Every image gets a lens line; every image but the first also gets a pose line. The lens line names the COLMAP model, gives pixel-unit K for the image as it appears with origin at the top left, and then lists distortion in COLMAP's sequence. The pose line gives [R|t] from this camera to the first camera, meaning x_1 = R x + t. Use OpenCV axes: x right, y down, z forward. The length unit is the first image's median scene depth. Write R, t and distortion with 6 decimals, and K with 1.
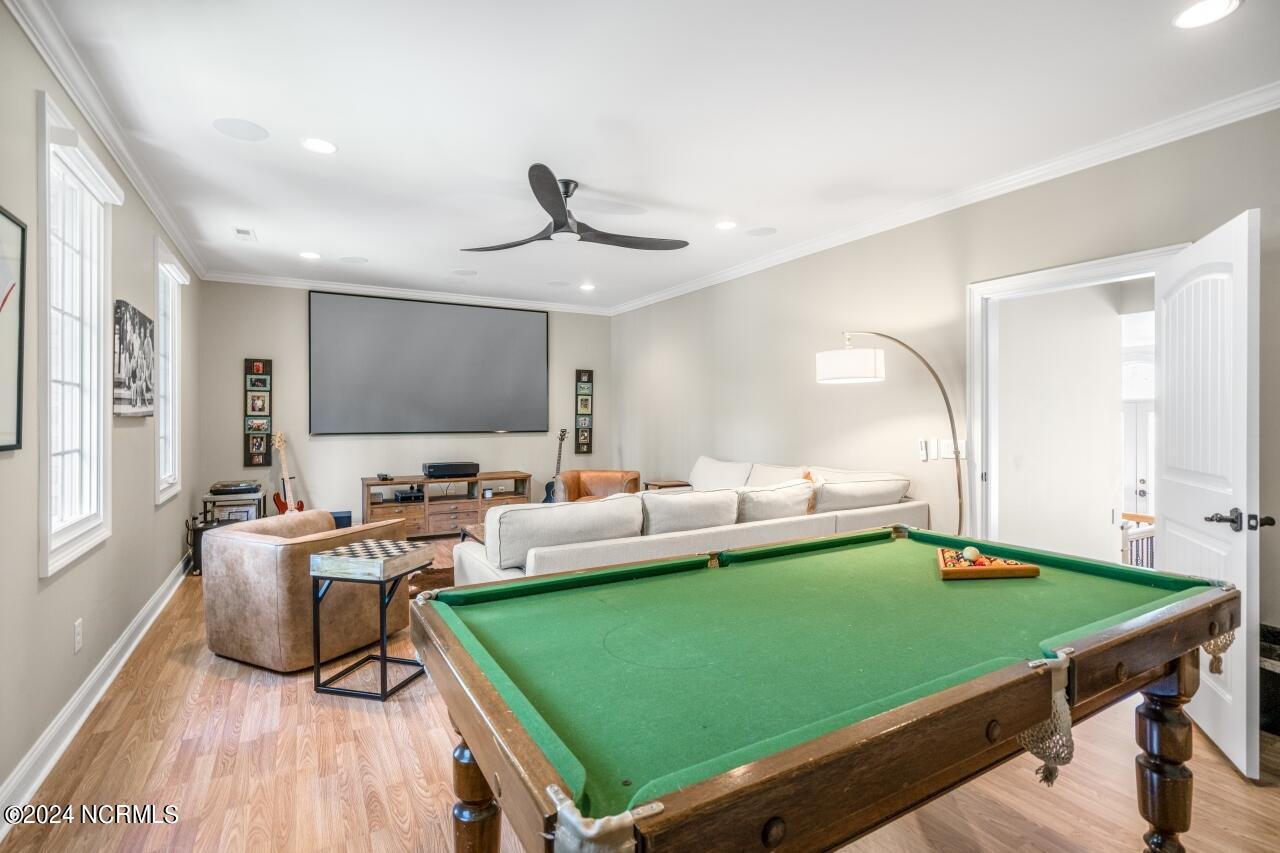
lens RADIAL K [[591.6, 0, 649.5], [0, 591.6, 418.1], [0, 0, 1]] dist [0.000738, 0.001350]
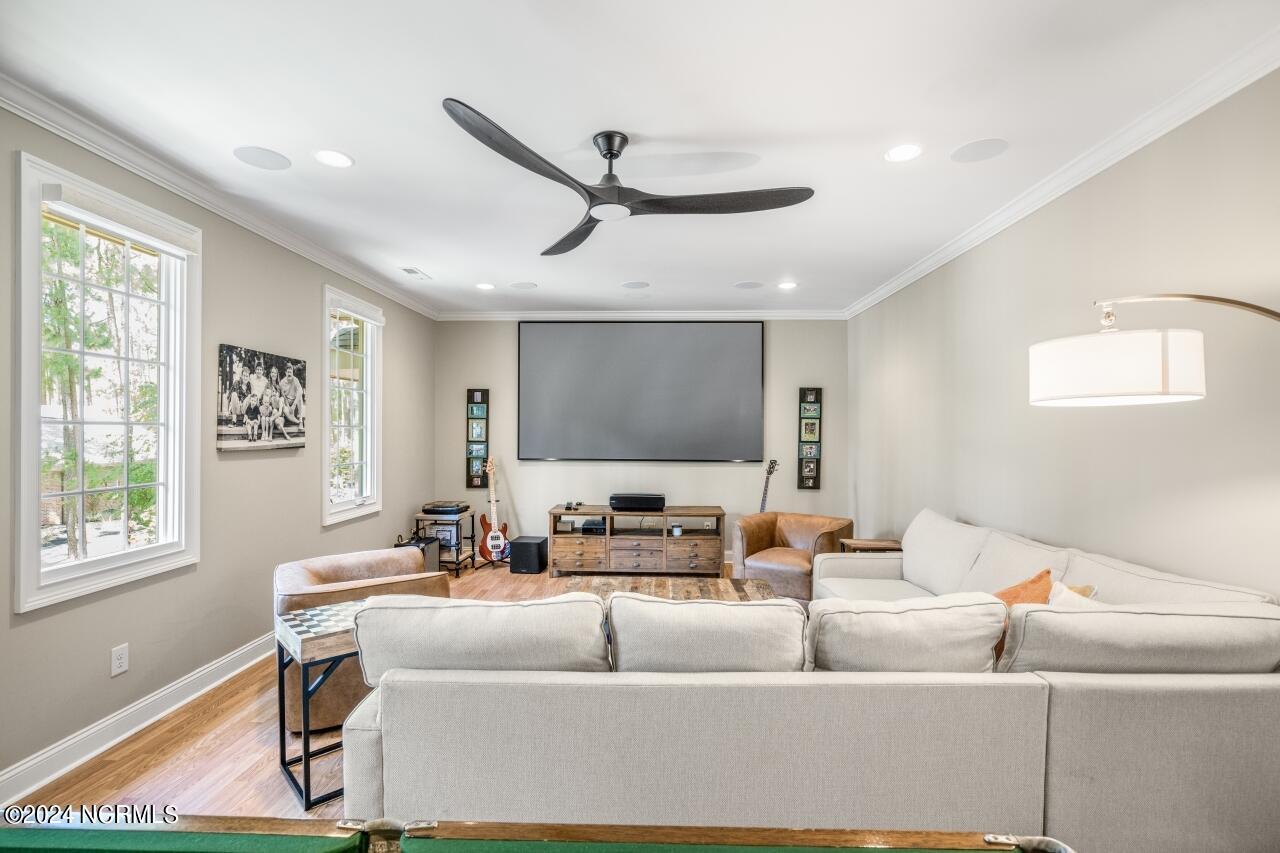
lens RADIAL K [[591.6, 0, 633.9], [0, 591.6, 432.5], [0, 0, 1]] dist [0.000738, 0.001350]
pose [[0.850151, 0.005886, -0.526506, 0.154209], [-0.008612, 0.999959, -0.002728, -0.019514], [0.526469, 0.006853, 0.850167, 0.228296]]
